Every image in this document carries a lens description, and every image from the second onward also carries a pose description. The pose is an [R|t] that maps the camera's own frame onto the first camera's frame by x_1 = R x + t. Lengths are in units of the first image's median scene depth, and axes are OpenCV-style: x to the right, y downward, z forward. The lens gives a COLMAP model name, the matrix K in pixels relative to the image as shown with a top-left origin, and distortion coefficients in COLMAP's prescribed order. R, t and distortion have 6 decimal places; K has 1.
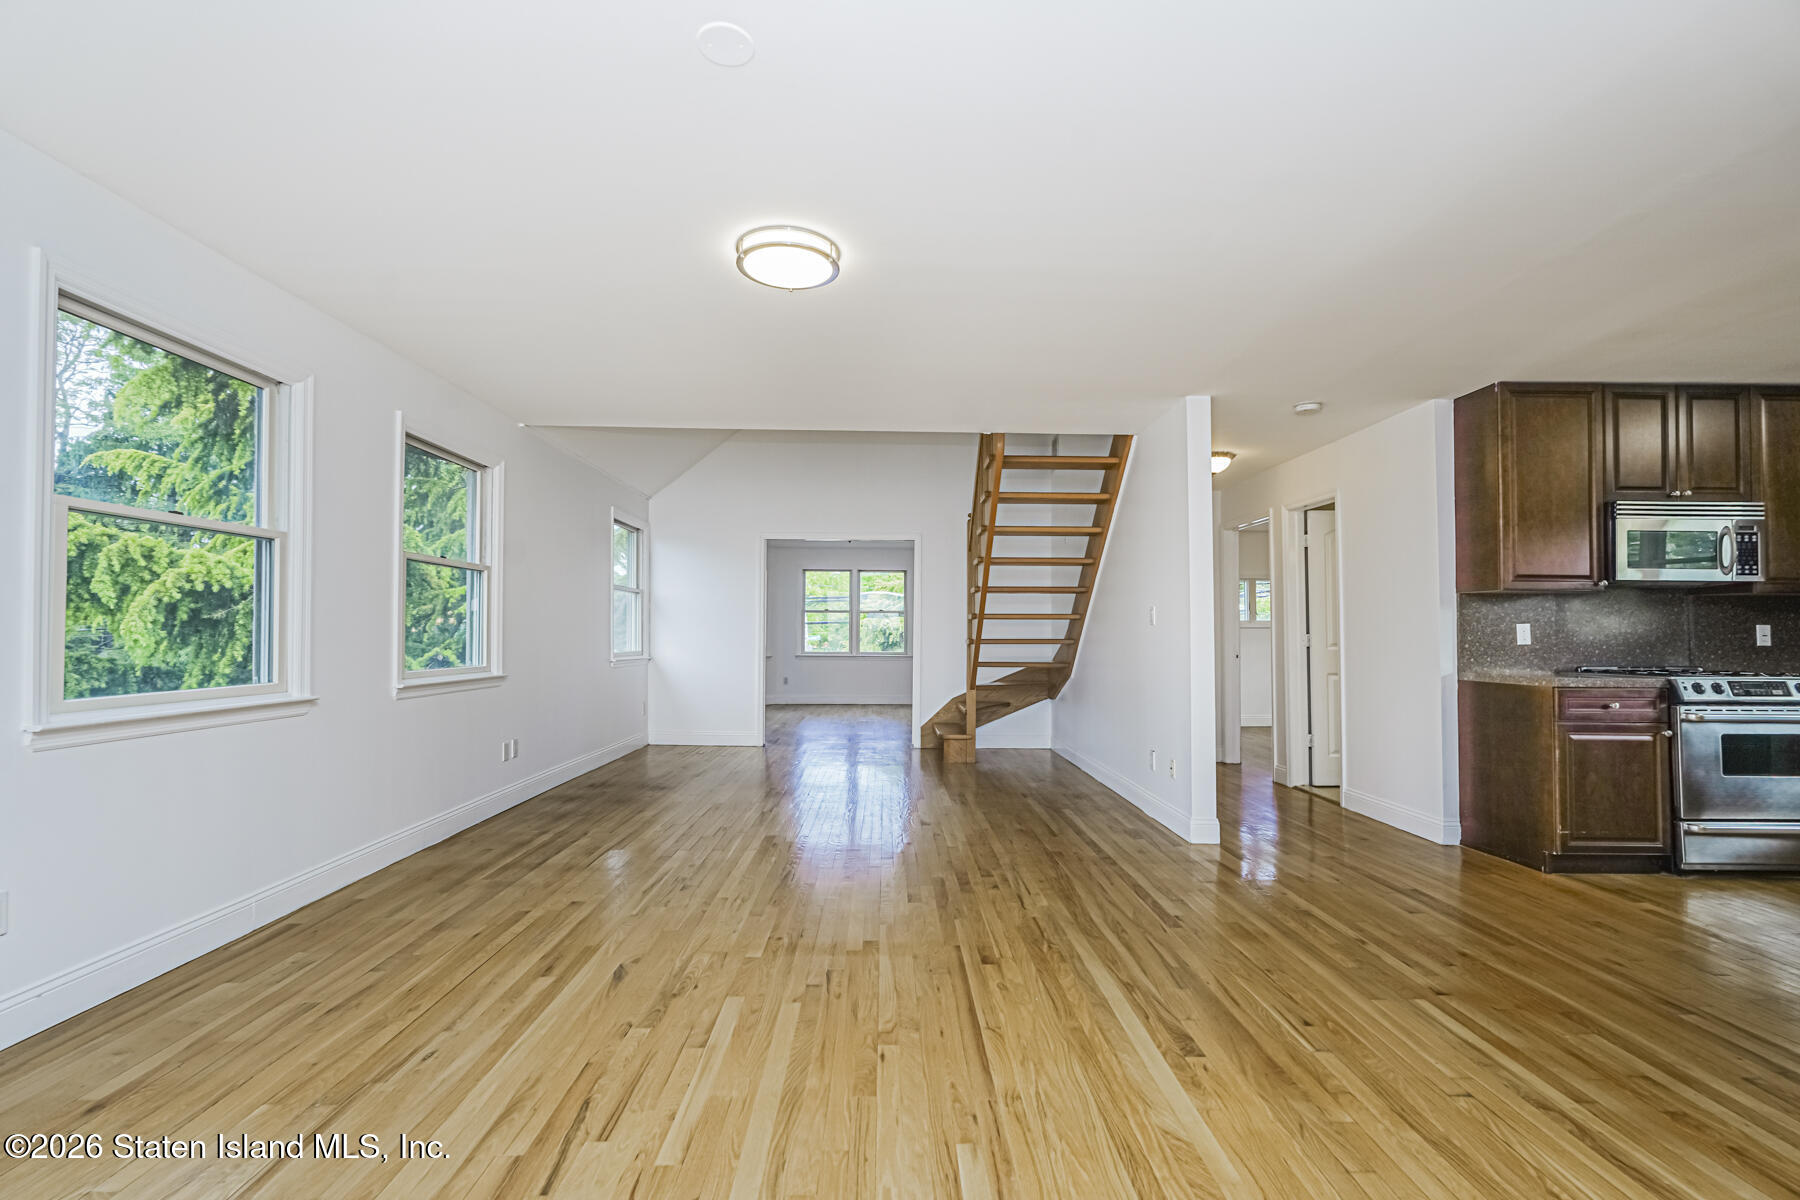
lens RADIAL K [[792.1, 0, 900.8], [0, 792.1, 605.6], [0, 0, 1]] dist [-0.012406, 0.007092]
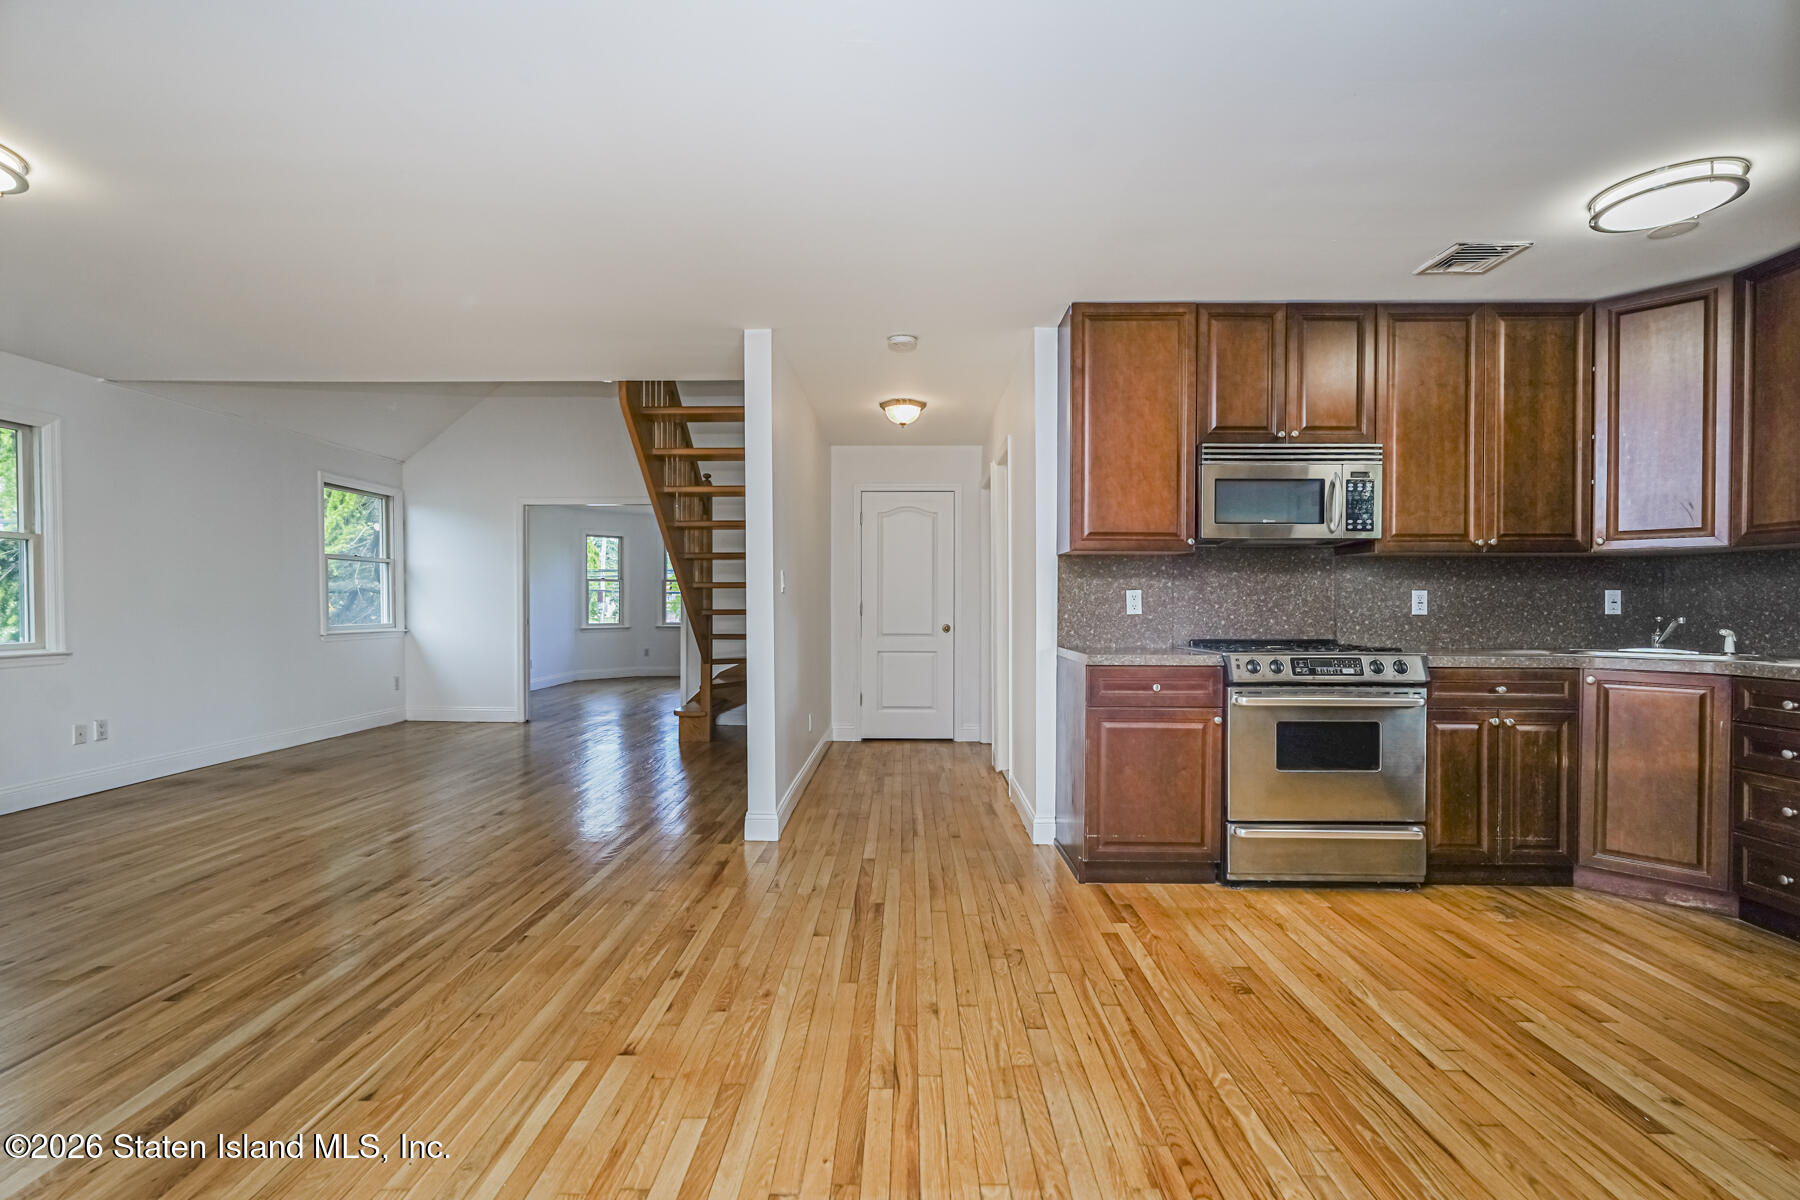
lens RADIAL K [[792.1, 0, 901.0], [0, 792.1, 607.1], [0, 0, 1]] dist [-0.012406, 0.007092]
pose [[0.999414, -0.004408, -0.033941, 0.667671], [0.005789, 0.999154, 0.040720, 0.005590], [0.033733, -0.040893, 0.998594, 0.153051]]
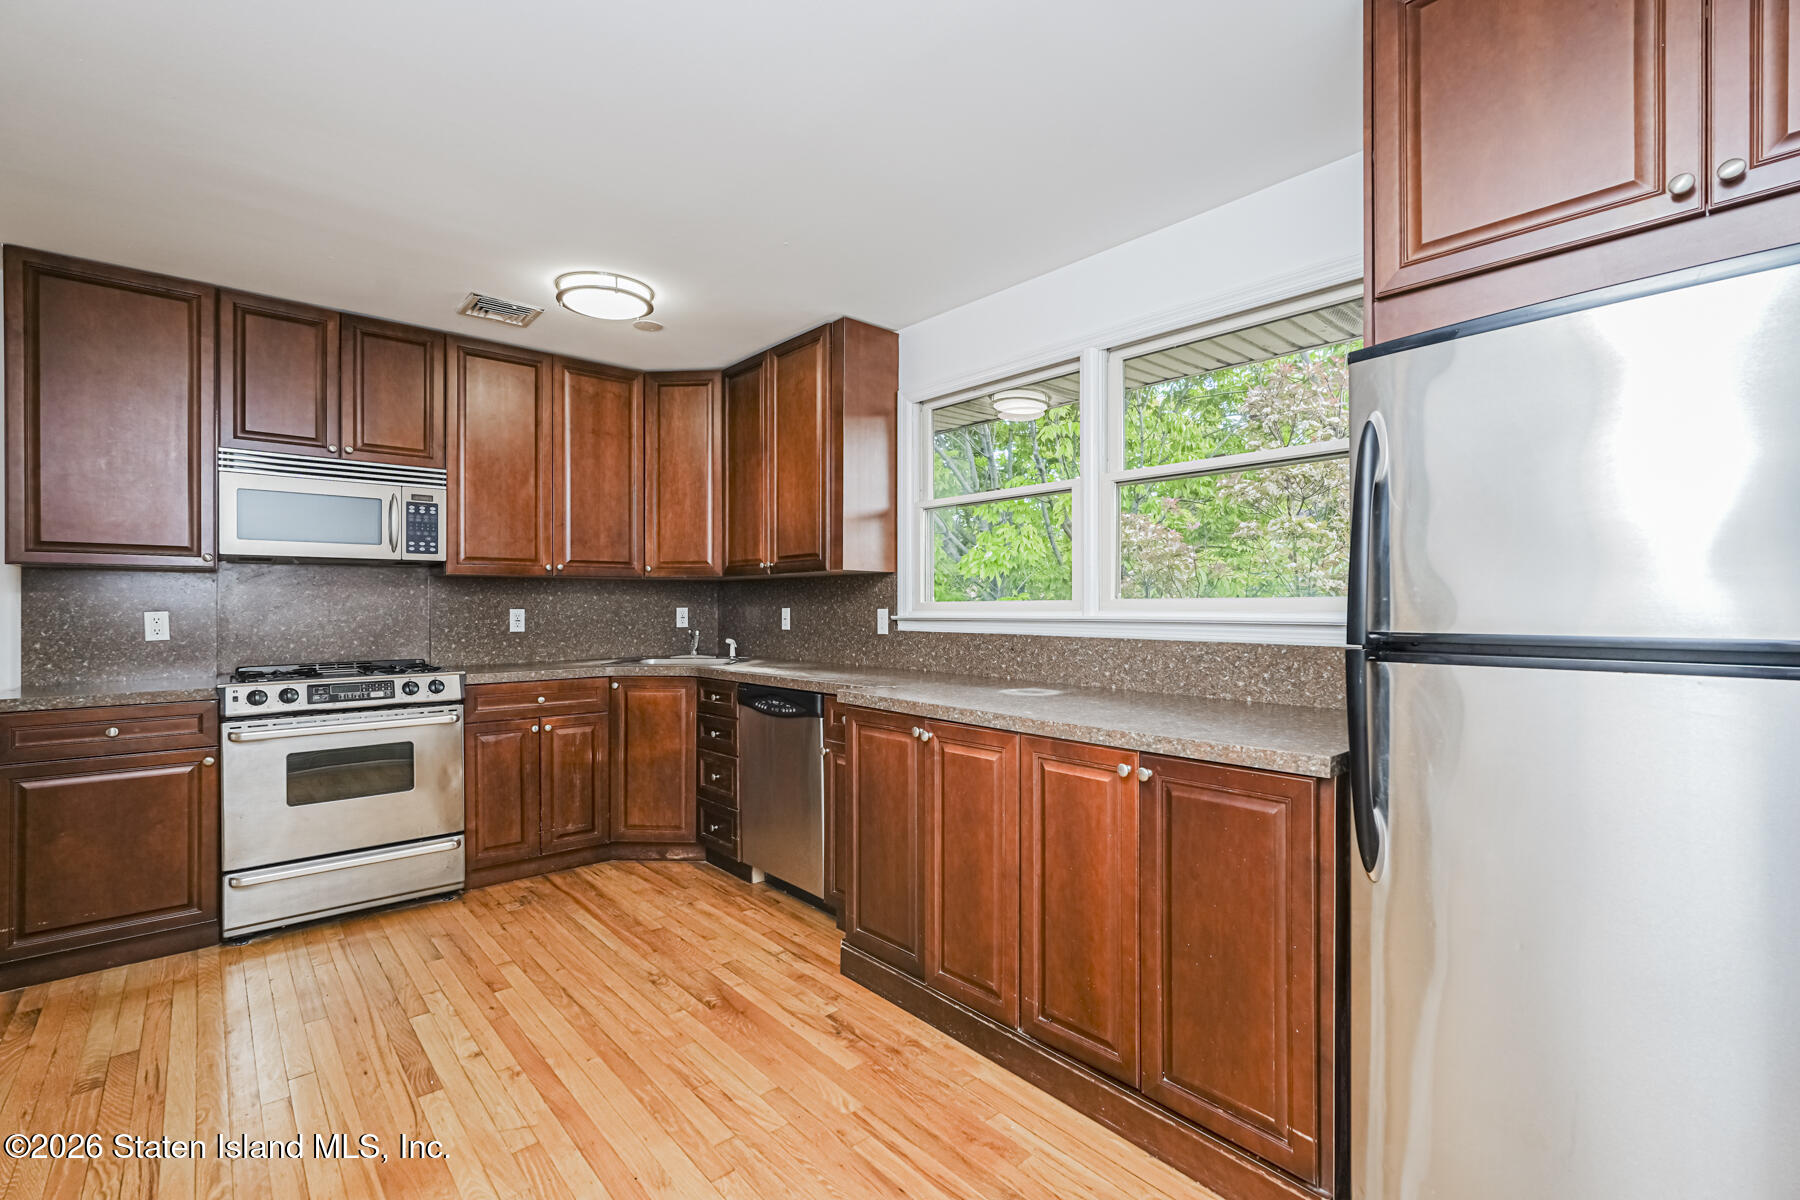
lens RADIAL K [[792.1, 0, 897.2], [0, 792.1, 605.4], [0, 0, 1]] dist [-0.012406, 0.007092]
pose [[0.761889, -0.008930, 0.647646, 0.991484], [-0.013826, 0.999453, 0.030046, -0.016365], [-0.647560, -0.031846, 0.761349, 0.015505]]
